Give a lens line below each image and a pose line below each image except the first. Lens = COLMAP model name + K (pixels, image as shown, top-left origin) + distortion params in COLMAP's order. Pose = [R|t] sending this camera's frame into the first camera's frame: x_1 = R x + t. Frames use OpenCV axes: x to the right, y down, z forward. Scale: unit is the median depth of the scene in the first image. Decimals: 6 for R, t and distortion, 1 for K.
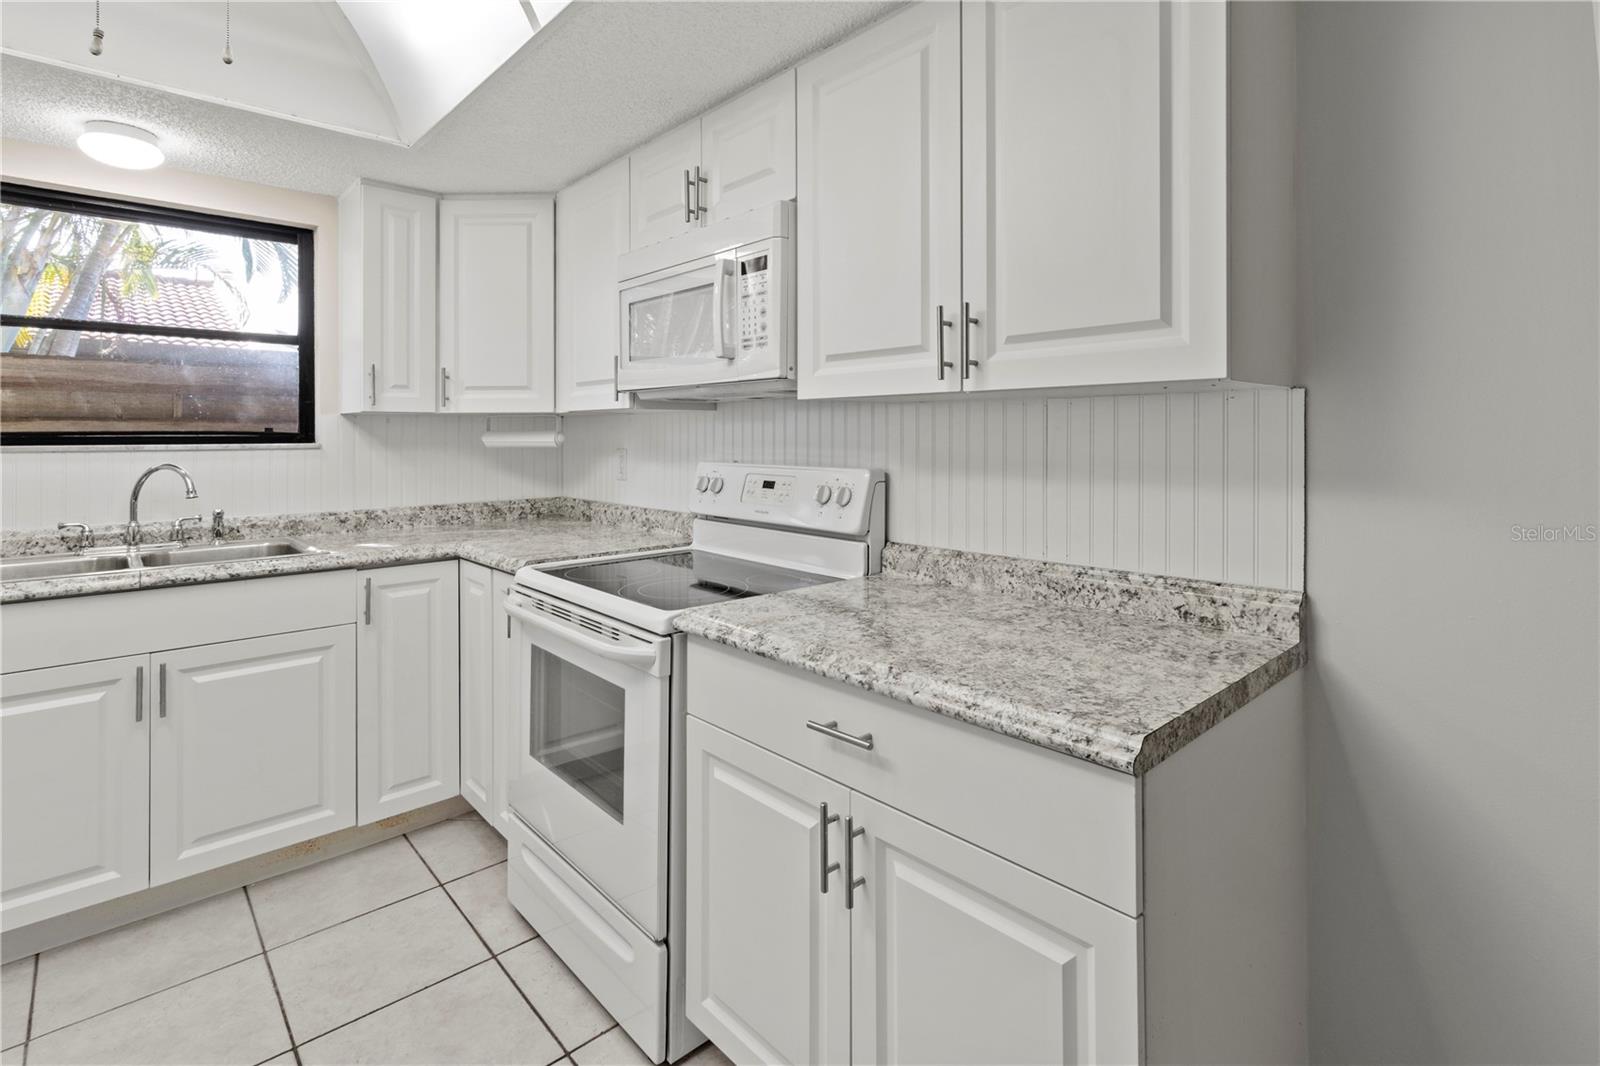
lens RADIAL K [[761.7, 0, 821.9], [0, 761.7, 432.2], [0, 0, 1]] dist [0.000424, -0.000257]
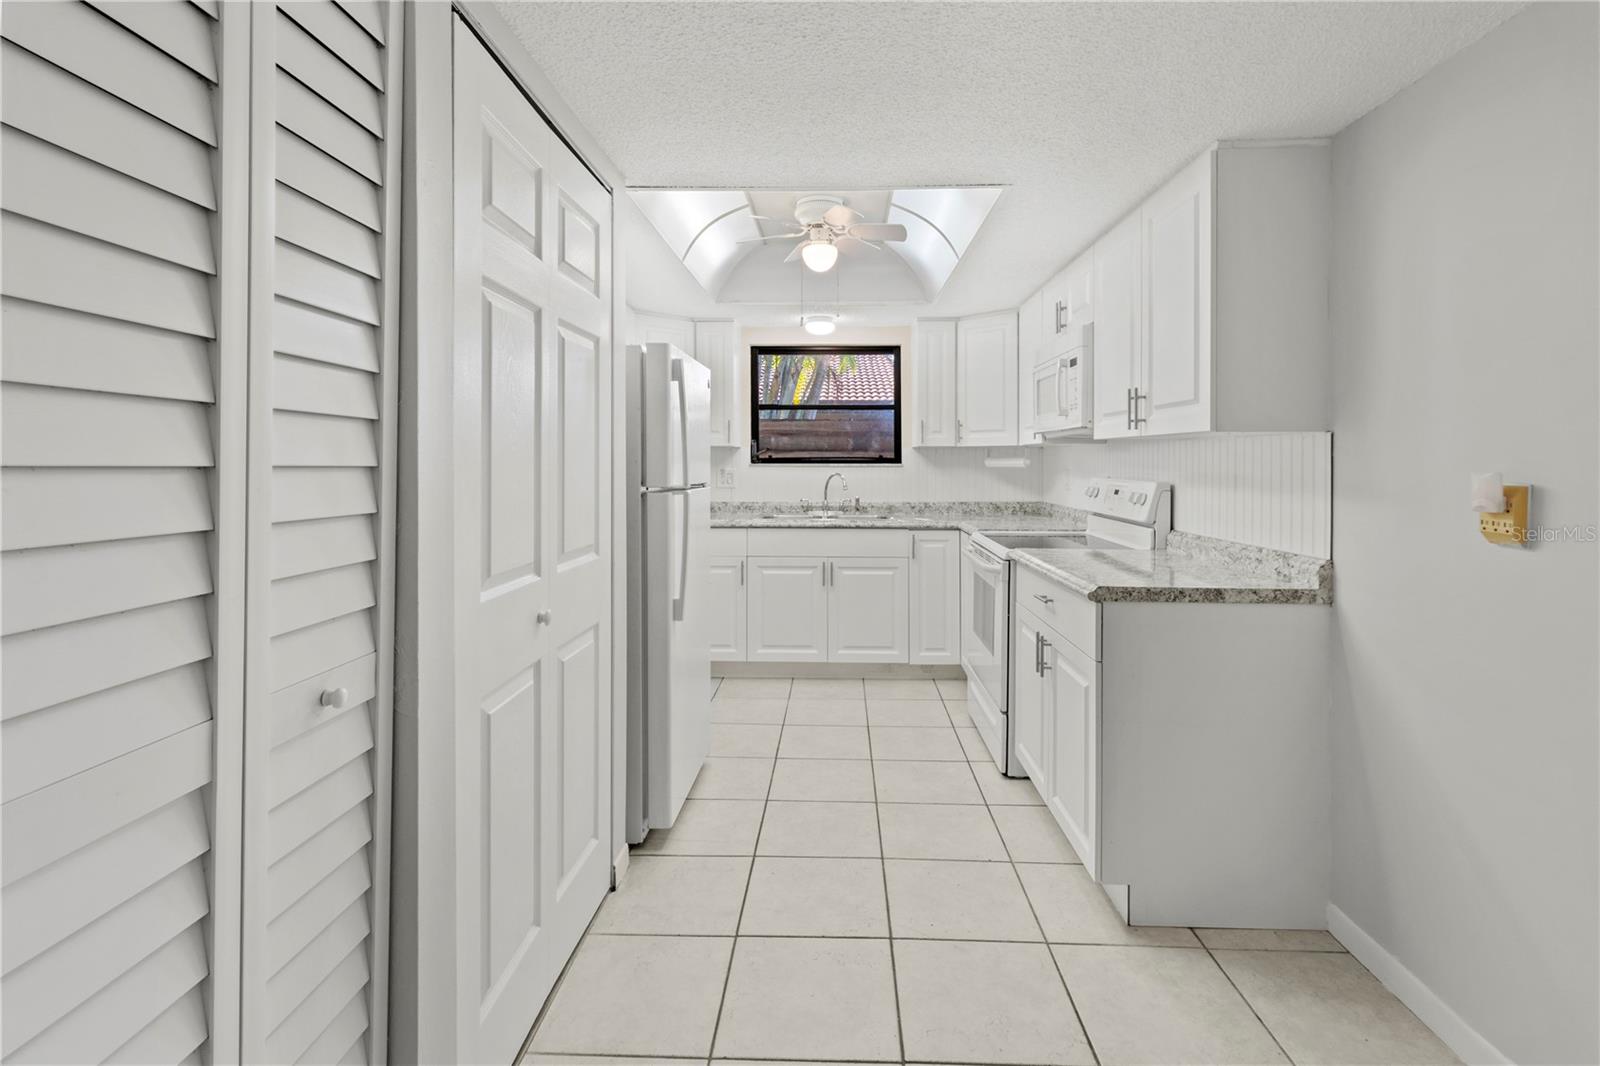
lens RADIAL K [[749.3, 0, 804.7], [0, 749.3, 469.2], [0, 0, 1]] dist [0.002212, 0.000063]
pose [[0.695185, 0.011425, -0.718740, 0.570183], [0.001012, 0.999857, 0.016873, -0.003960], [0.718830, -0.012457, 0.695074, -0.503392]]
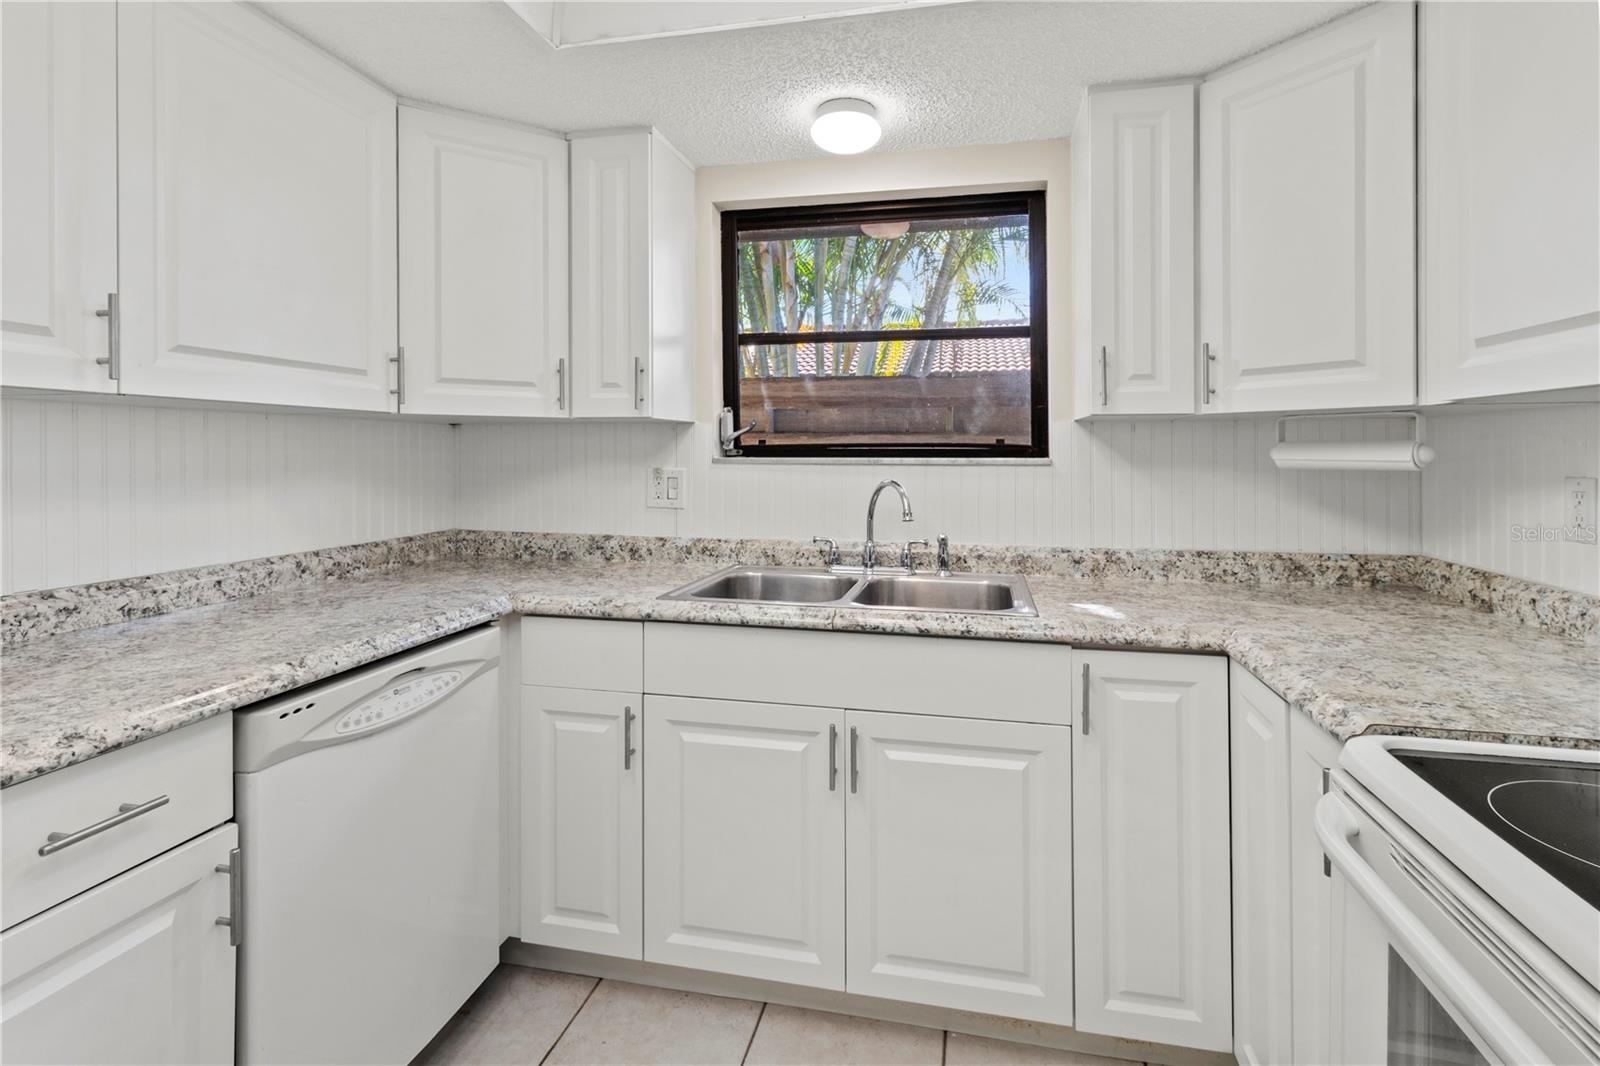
lens RADIAL K [[762.8, 0, 816.8], [0, 762.8, 442.8], [0, 0, 1]] dist [-0.000092, -0.000190]
pose [[0.568595, -0.005905, -0.822596, -0.187426], [0.000306, 0.999976, -0.006967, 0.004753], [0.822617, 0.003710, 0.568583, 0.441294]]
